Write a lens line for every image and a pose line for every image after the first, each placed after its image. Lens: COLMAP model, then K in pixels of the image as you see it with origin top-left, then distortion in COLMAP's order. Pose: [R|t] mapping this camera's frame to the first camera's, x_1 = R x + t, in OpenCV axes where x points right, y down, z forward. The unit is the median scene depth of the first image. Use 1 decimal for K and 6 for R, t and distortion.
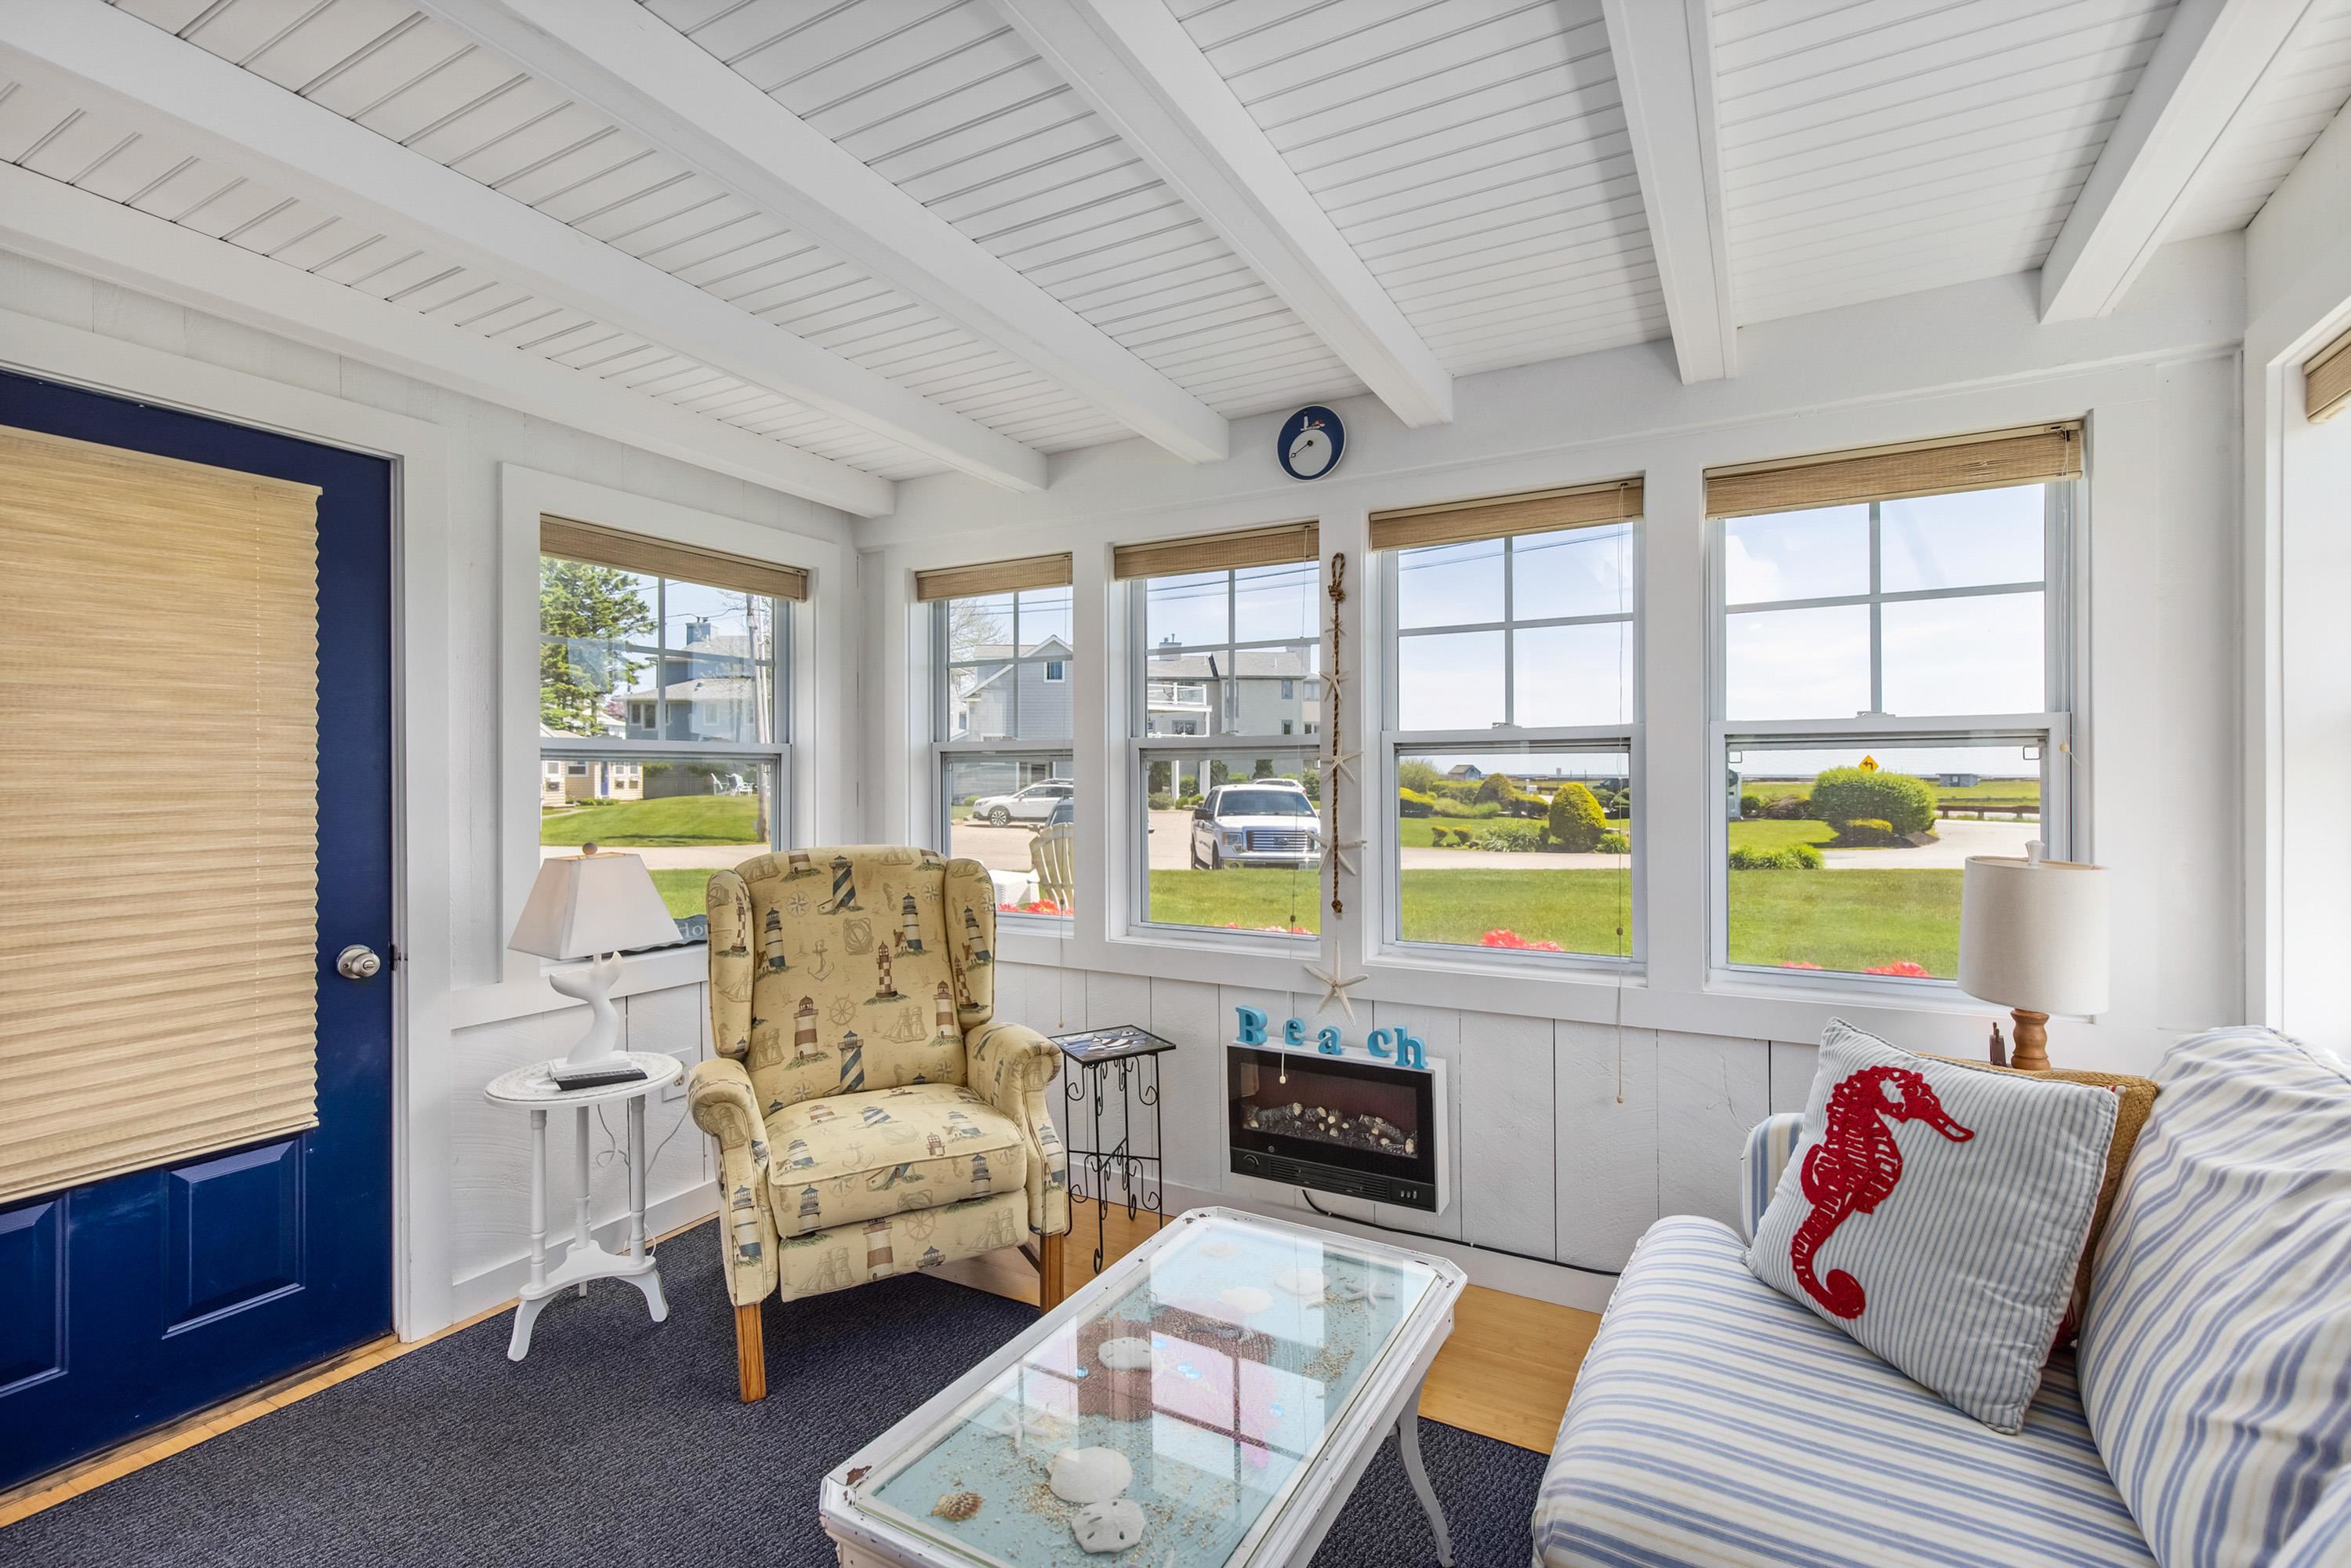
lens RADIAL K [[1072.8, 0, 1186.2], [0, 1072.8, 775.9], [0, 0, 1]] dist [0.003252, 0.003316]
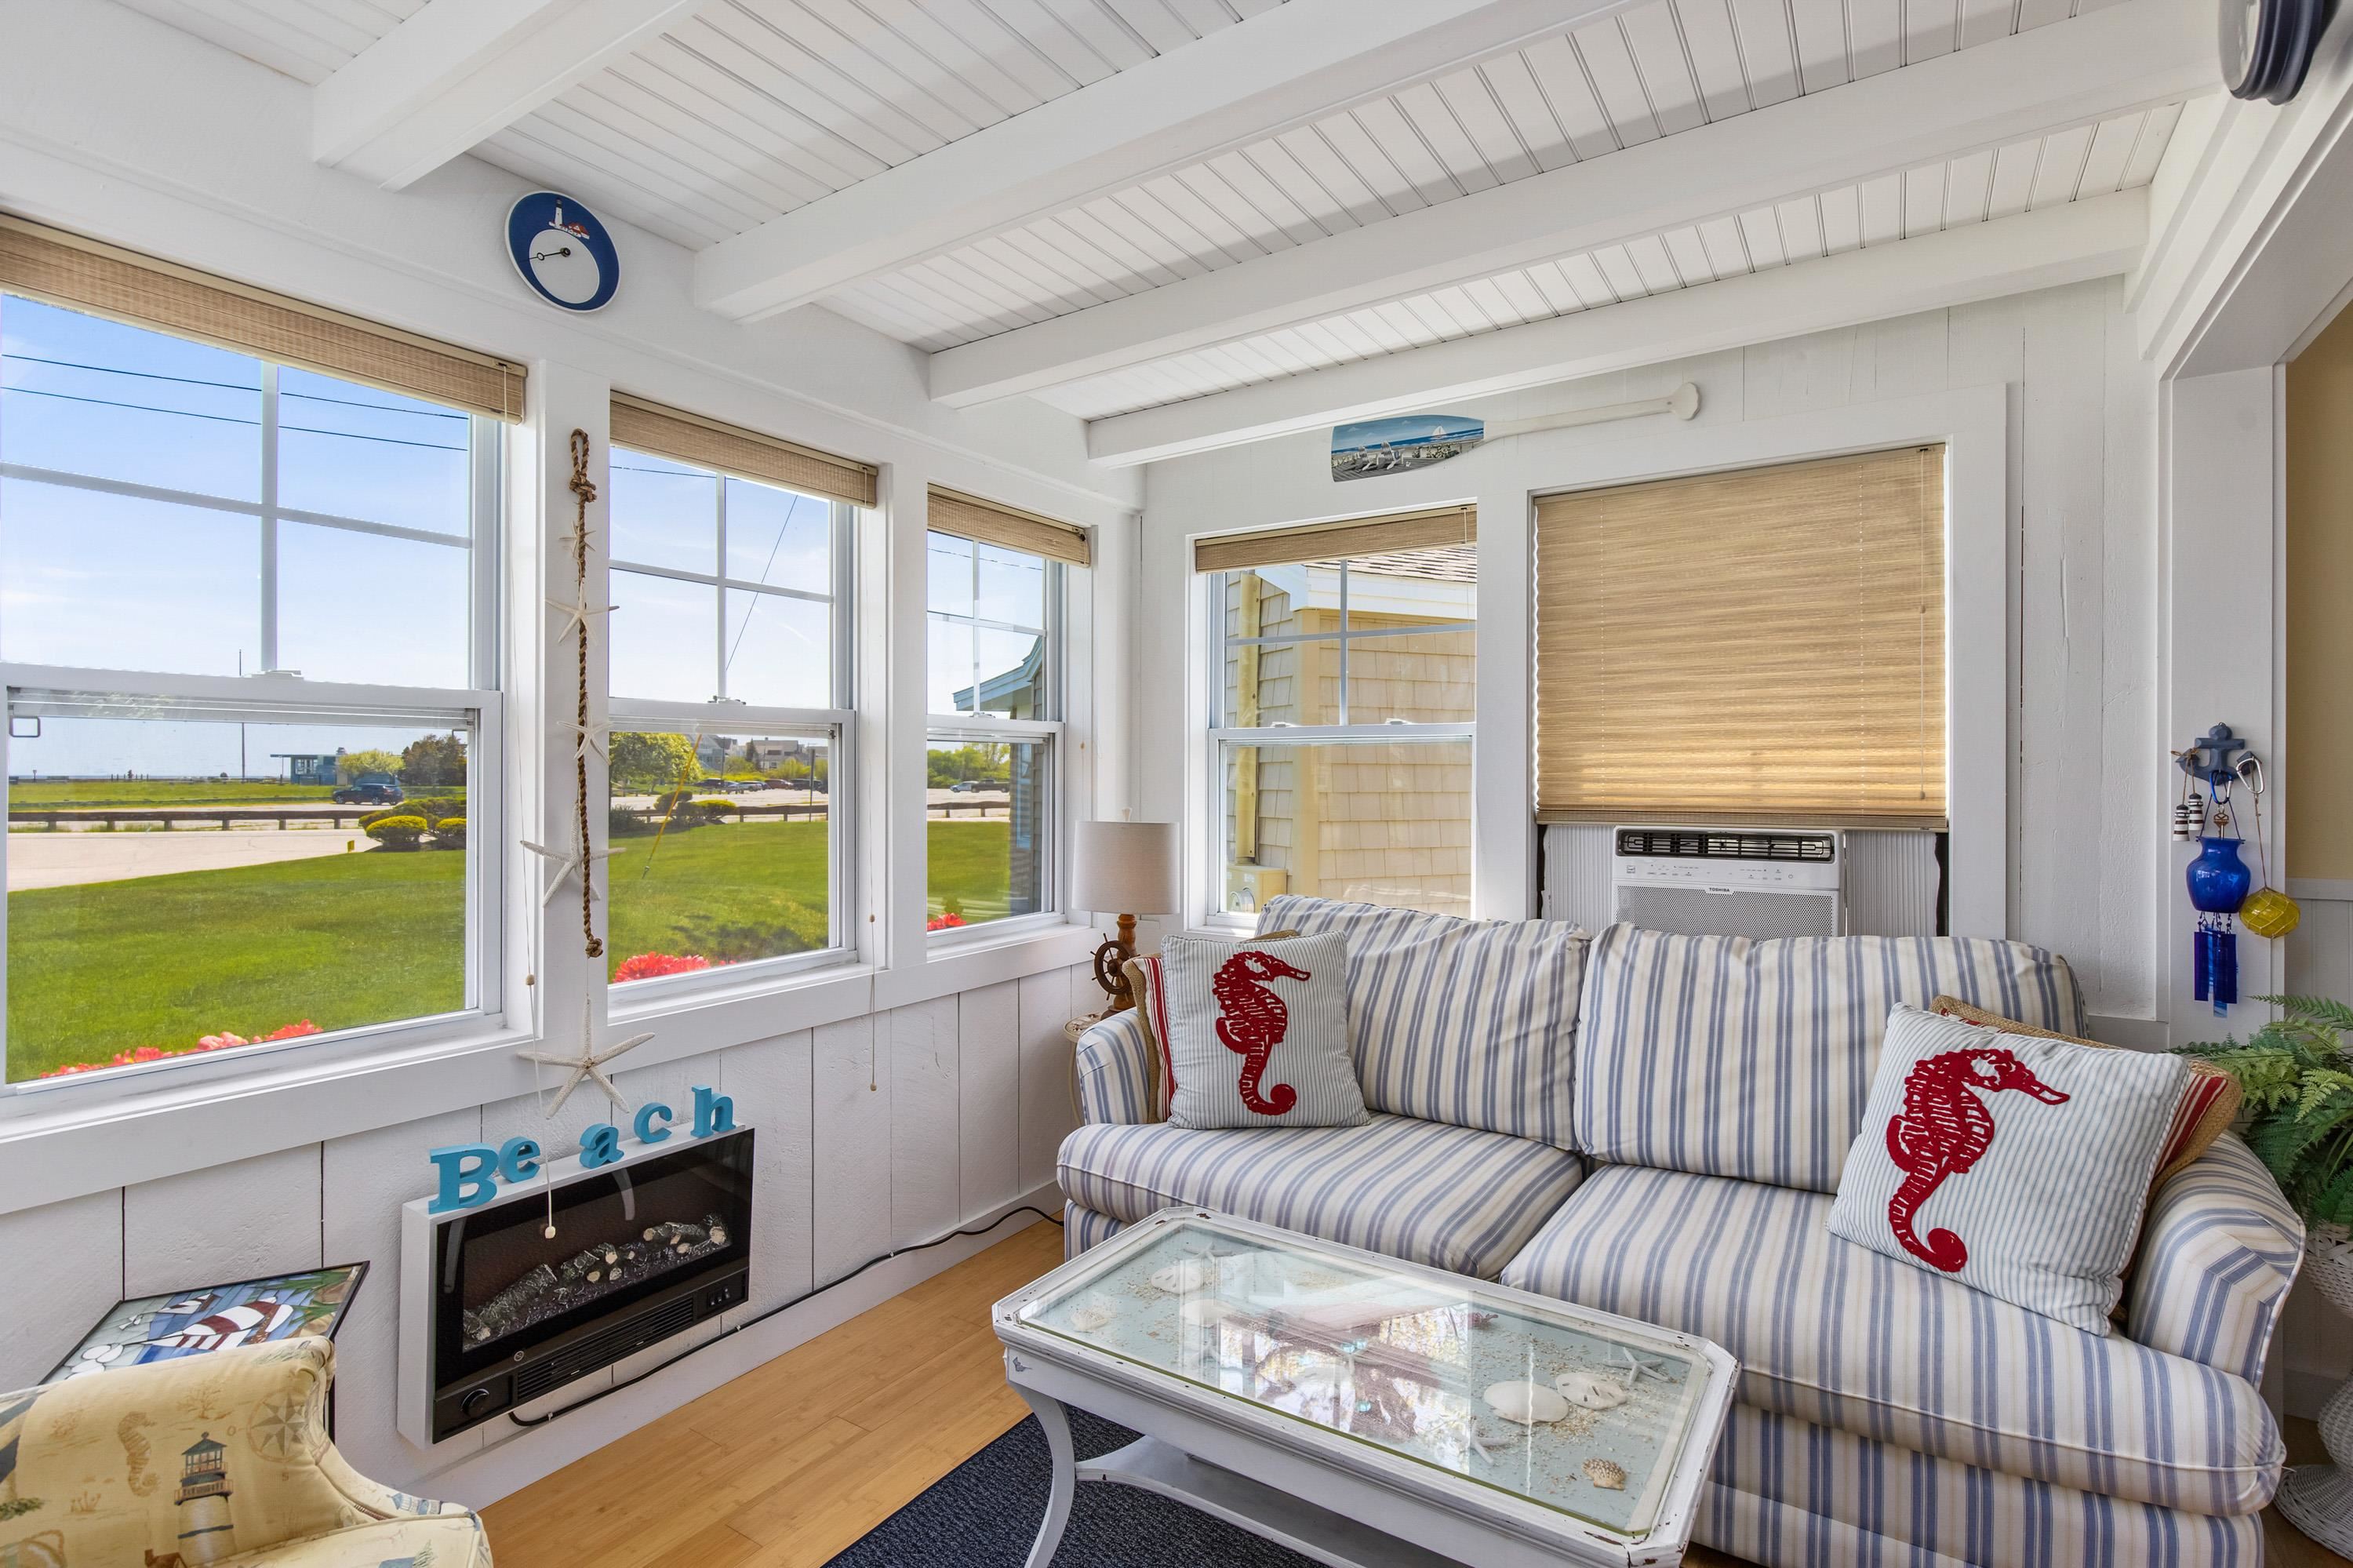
lens RADIAL K [[1118.3, 0, 1177.4], [0, 1118.3, 775.0], [0, 0, 1]] dist [-0.005057, 0.000557]
pose [[0.061779, 0.001778, 0.998088, -0.556354], [0.002089, 0.999996, -0.001911, 0.013694], [-0.998088, 0.002203, 0.061775, 0.594010]]
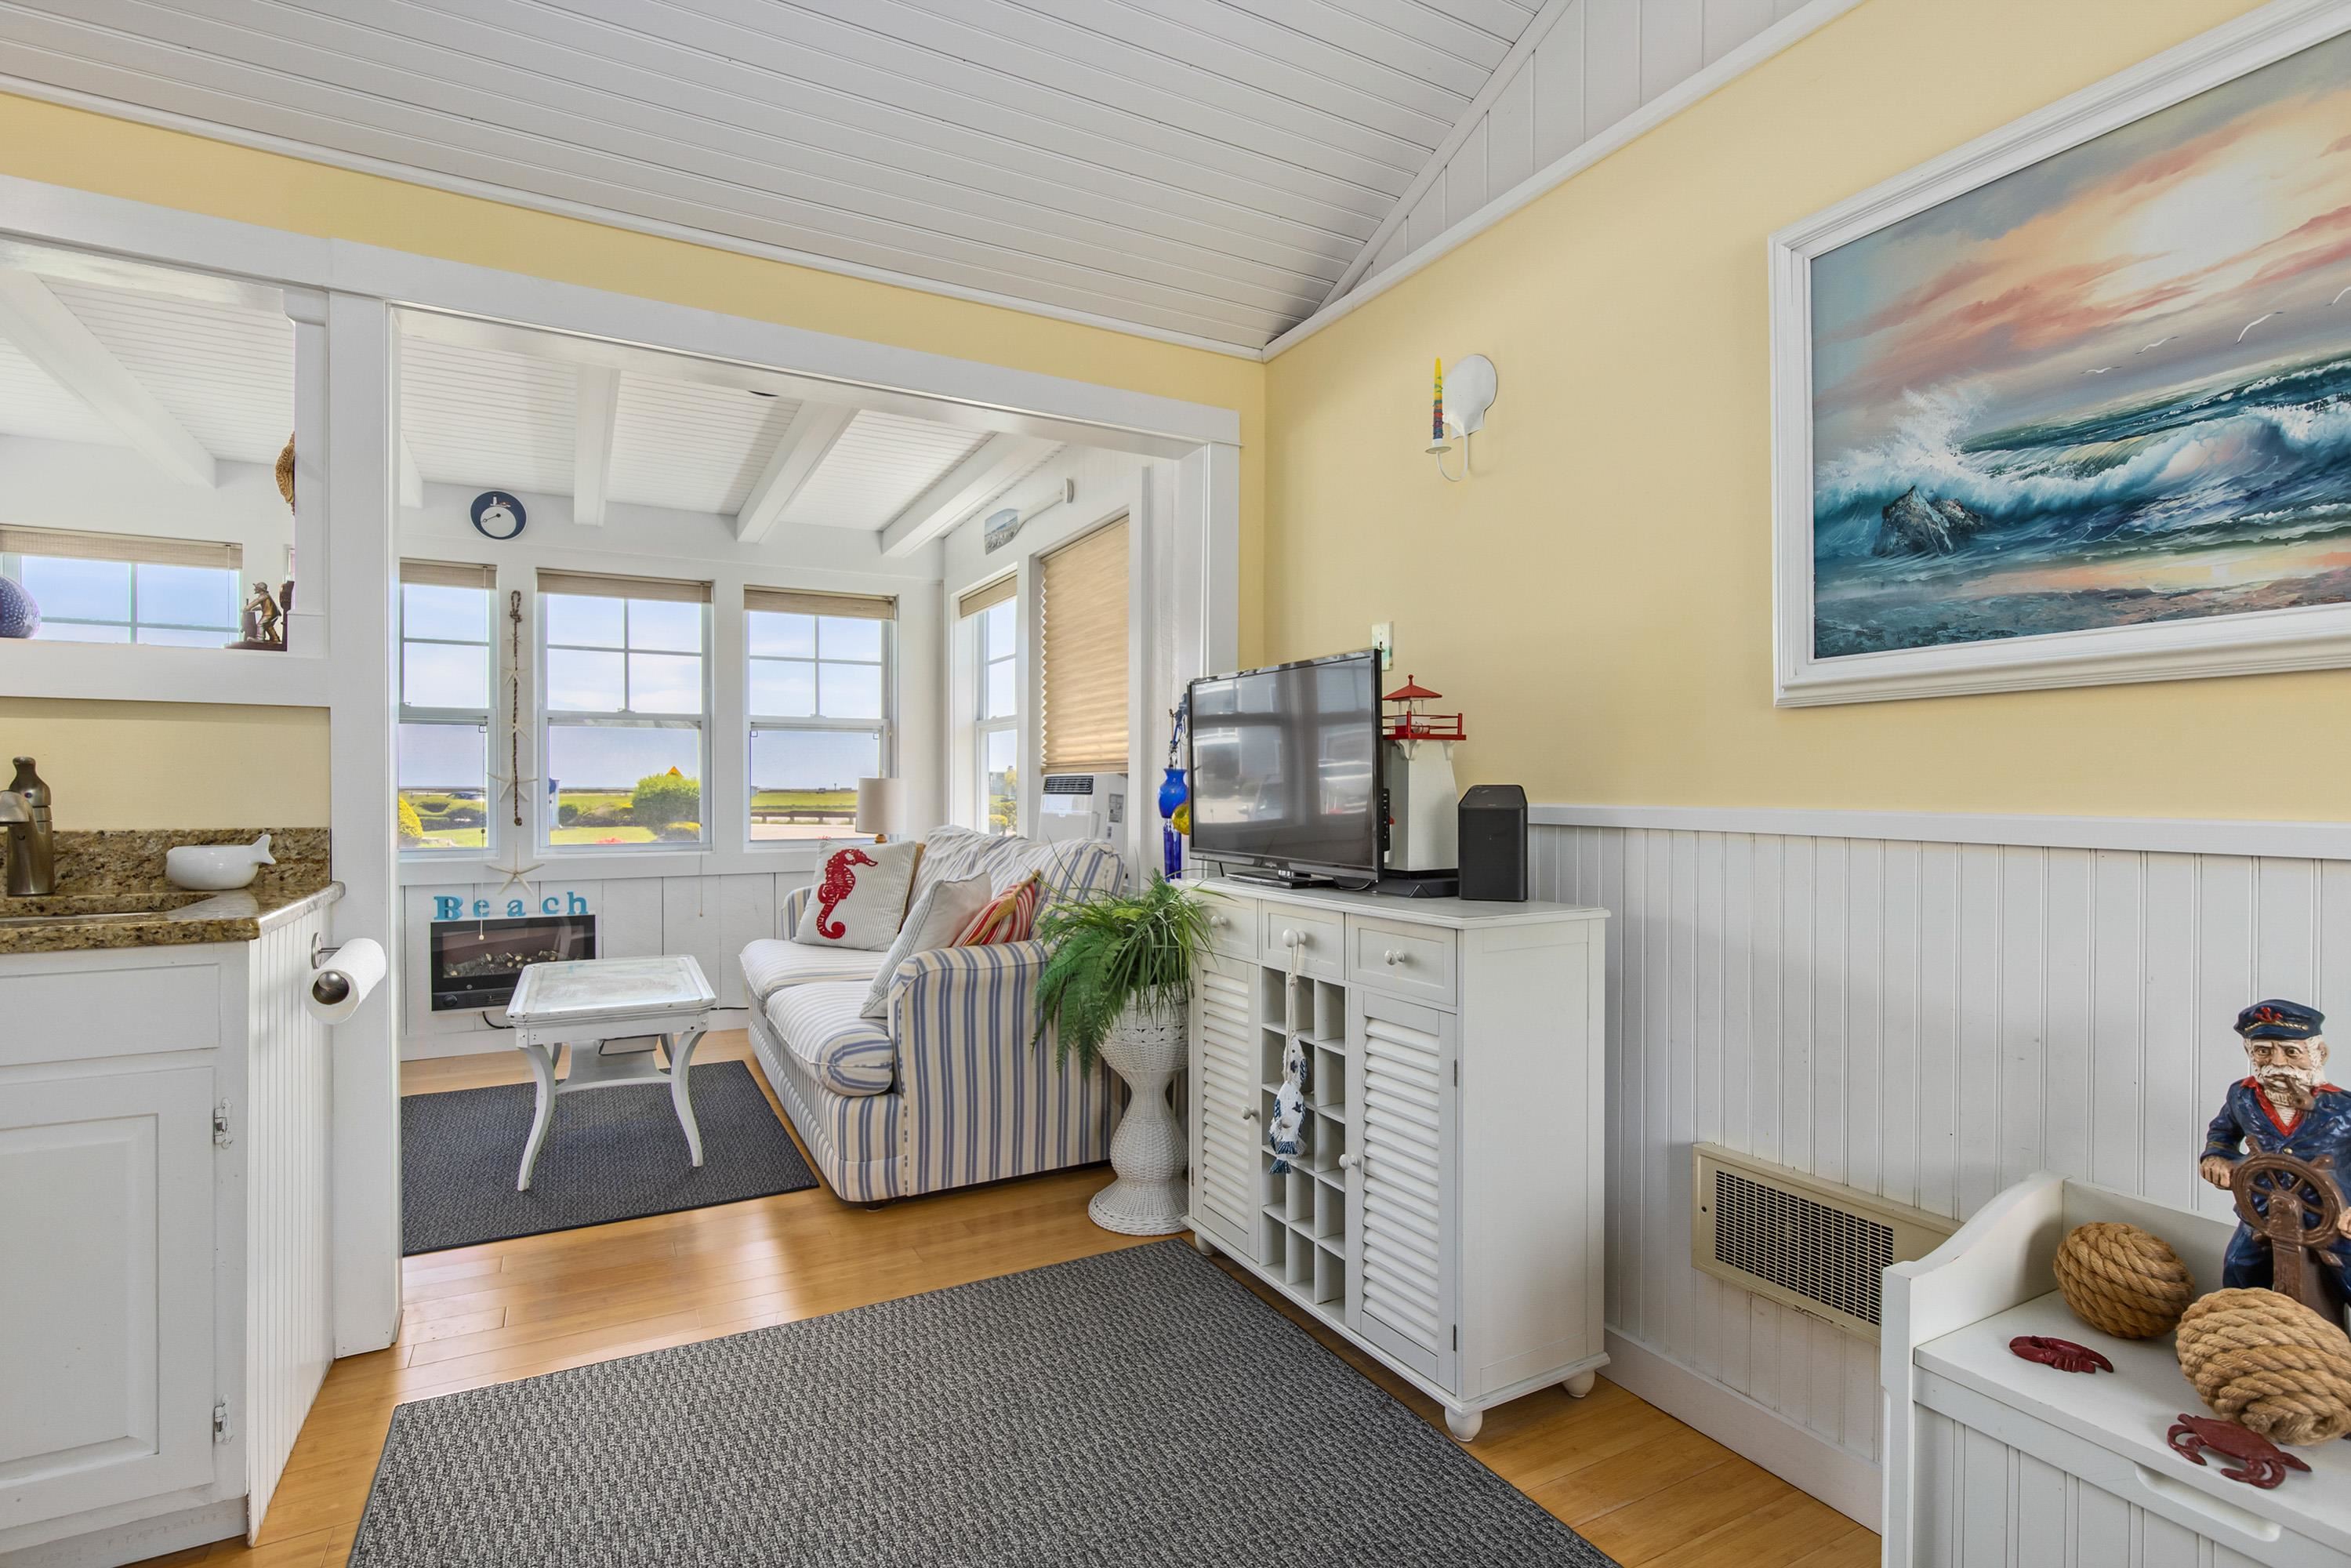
lens RADIAL K [[1117.4, 0, 1181.9], [0, 1117.4, 797.3], [0, 0, 1]] dist [-0.005057, 0.000557]
pose [[0.536911, -0.001703, 0.843637, -0.707994], [-0.003461, 0.999985, 0.004221, 0.078727], [-0.843632, -0.005186, 0.536897, -0.672496]]
